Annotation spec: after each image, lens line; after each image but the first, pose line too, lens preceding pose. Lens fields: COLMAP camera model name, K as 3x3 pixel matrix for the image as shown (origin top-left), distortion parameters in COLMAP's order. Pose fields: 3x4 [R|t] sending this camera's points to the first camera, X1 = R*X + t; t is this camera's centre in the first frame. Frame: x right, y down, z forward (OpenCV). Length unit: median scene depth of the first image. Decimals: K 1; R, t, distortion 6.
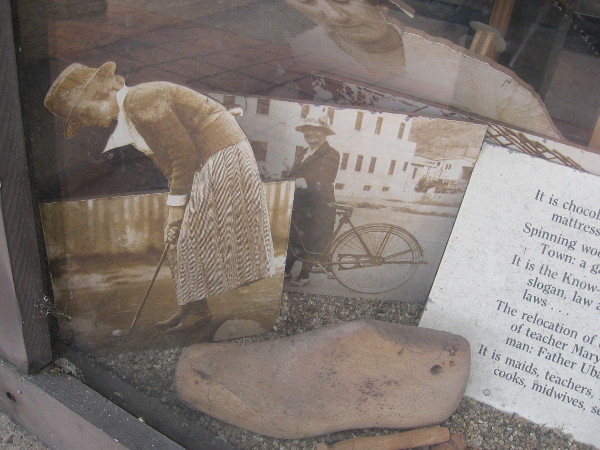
lens RADIAL K [[624.2, 0, 300.6], [0, 624.2, 225.0], [0, 0, 1]] dist [-0.117137, 0.000000]
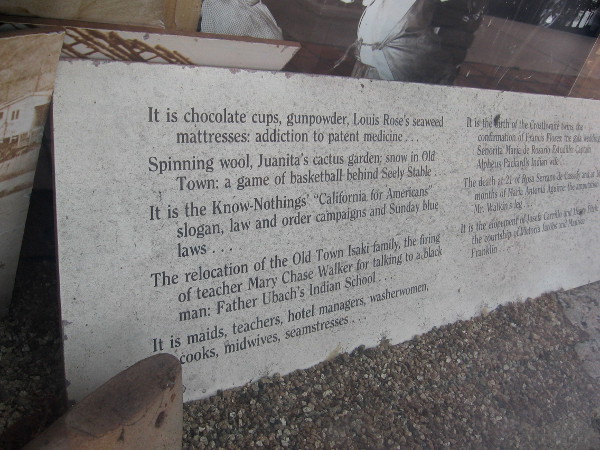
lens RADIAL K [[624.2, 0, 299.8], [0, 624.2, 224.7], [0, 0, 1]] dist [-0.117137, 0.000000]
pose [[0.526331, -0.420328, 0.739121, -0.094167], [0.249273, 0.907352, 0.338490, -0.131627], [-0.812920, 0.006085, 0.582344, 0.458539]]
